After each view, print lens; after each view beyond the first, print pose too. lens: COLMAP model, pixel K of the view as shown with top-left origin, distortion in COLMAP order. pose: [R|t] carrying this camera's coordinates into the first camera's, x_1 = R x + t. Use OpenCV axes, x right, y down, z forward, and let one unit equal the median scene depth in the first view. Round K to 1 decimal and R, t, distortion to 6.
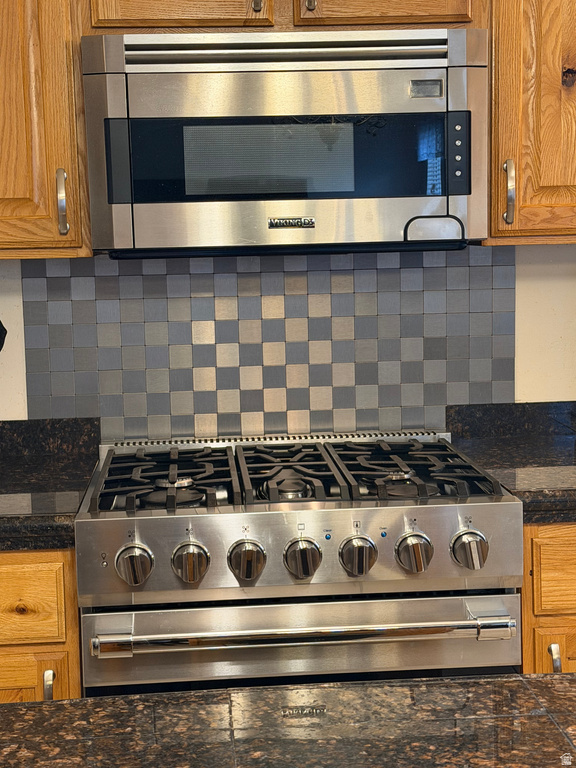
lens RADIAL K [[1379.5, 0, 289.6], [0, 1379.5, 388.2], [0, 0, 1]] dist [0.143094, -0.015514]
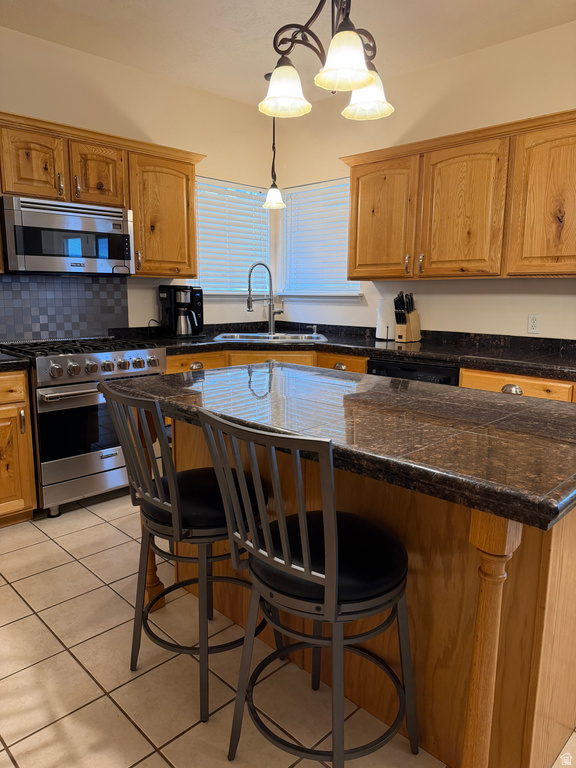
lens RADIAL K [[535.6, 0, 288.0], [0, 535.6, 384.0], [0, 0, 1]] dist [0.180289, -0.379949]
pose [[0.758322, -0.081288, 0.646792, -0.452268], [0.046622, 0.996417, 0.070567, 0.081556], [-0.650211, -0.023358, 0.759395, -0.246370]]
